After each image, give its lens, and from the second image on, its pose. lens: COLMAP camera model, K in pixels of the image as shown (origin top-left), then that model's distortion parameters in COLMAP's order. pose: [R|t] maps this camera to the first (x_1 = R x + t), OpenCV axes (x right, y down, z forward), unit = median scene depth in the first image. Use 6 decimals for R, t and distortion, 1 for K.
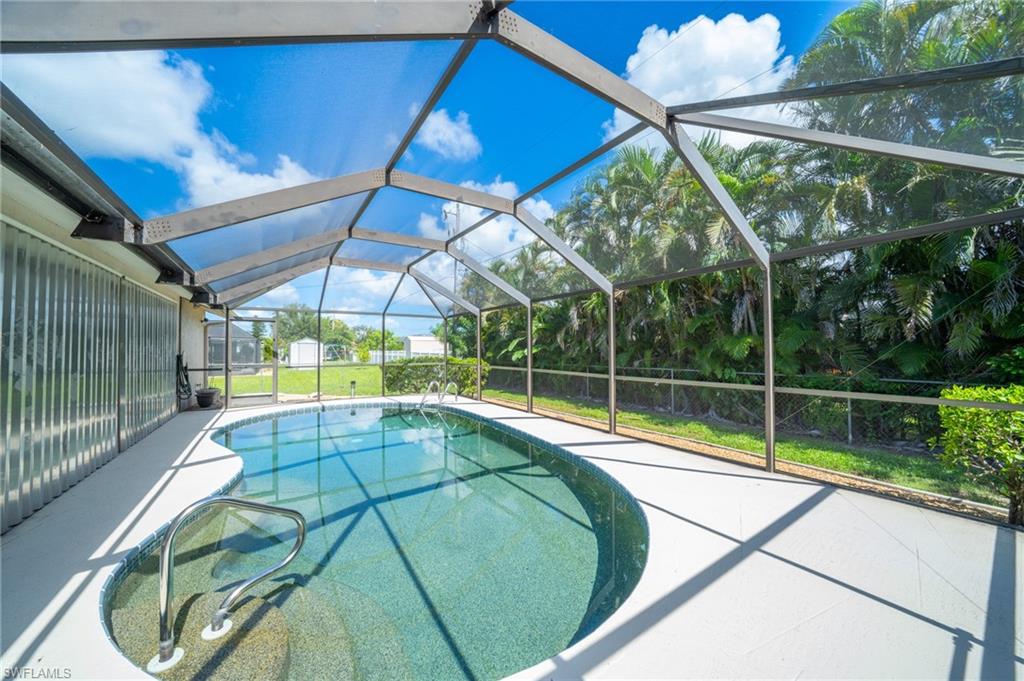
lens RADIAL K [[330.2, 0, 509.5], [0, 330.2, 342.6], [0, 0, 1]] dist [-0.000130, -0.000005]
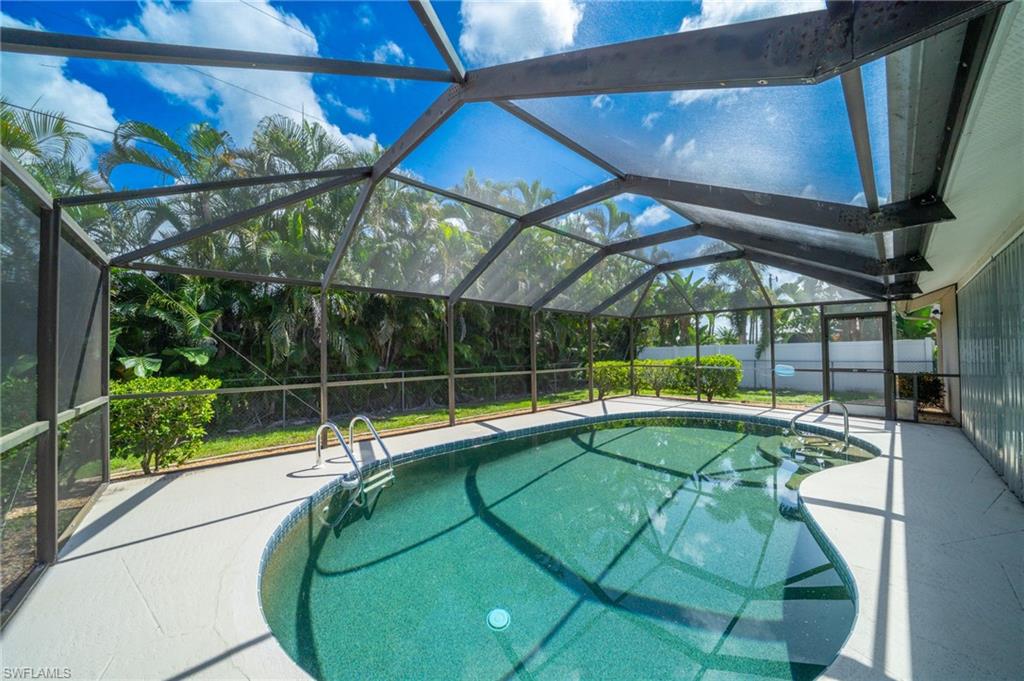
lens RADIAL K [[348.5, 0, 508.2], [0, 348.5, 342.6], [0, 0, 1]] dist [0.000445, 0.000068]
pose [[-0.110806, 0.022340, 0.993591, -1.362016], [-0.023956, 0.999397, -0.025142, 0.021280], [-0.993553, -0.026588, -0.110204, 1.485735]]
